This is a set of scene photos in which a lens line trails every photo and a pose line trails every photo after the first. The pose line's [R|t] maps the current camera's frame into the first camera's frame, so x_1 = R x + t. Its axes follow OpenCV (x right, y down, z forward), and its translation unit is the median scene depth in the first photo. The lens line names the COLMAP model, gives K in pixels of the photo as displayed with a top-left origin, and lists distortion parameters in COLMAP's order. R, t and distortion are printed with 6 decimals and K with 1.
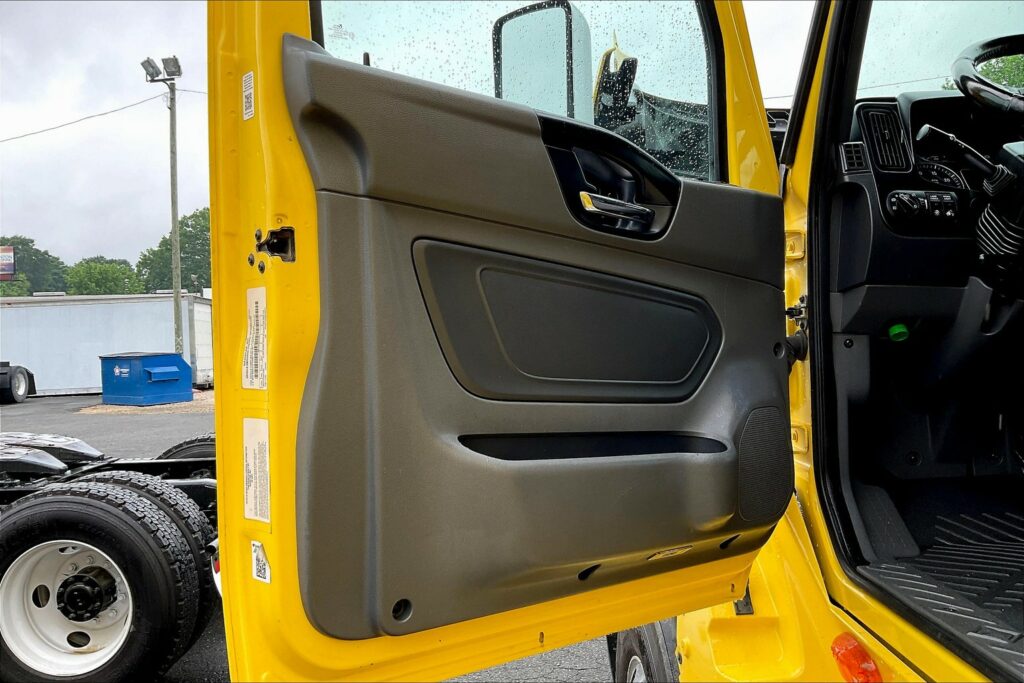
lens RADIAL K [[841.5, 0, 512.0], [0, 841.5, 341.5], [0, 0, 1]] dist [0.123268, -0.250745]
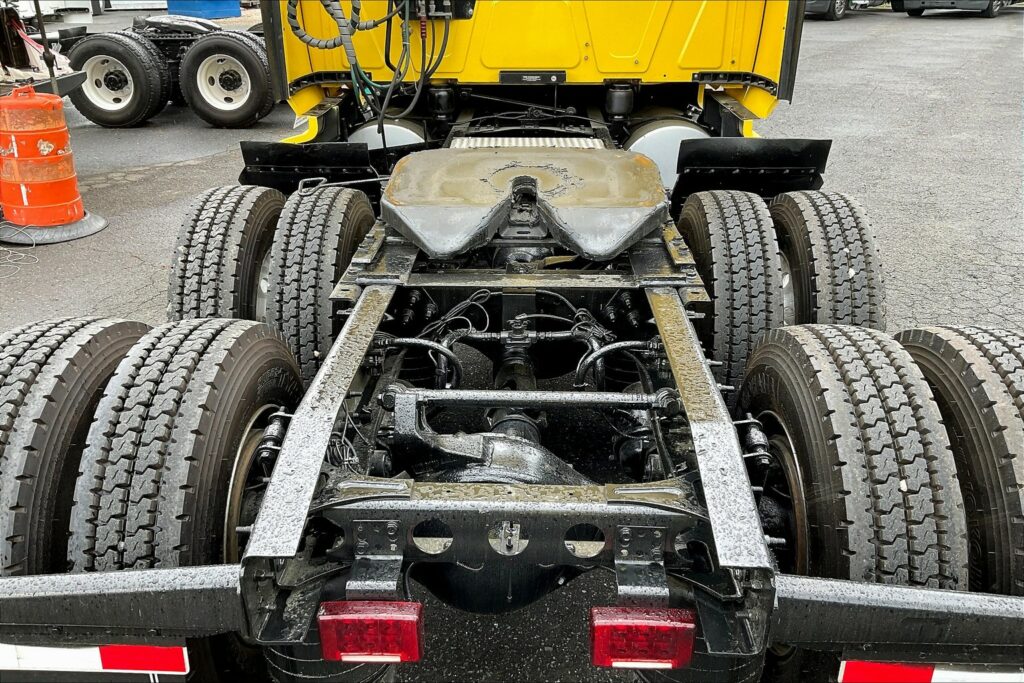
lens RADIAL K [[841.5, 0, 512.0], [0, 841.5, 341.5], [0, 0, 1]] dist [0.123268, -0.250745]
pose [[0.997809, 0.049470, -0.043940, 0.431154], [-0.027654, 0.915098, 0.402282, -0.028213], [0.060111, -0.400186, 0.914461, -1.412845]]
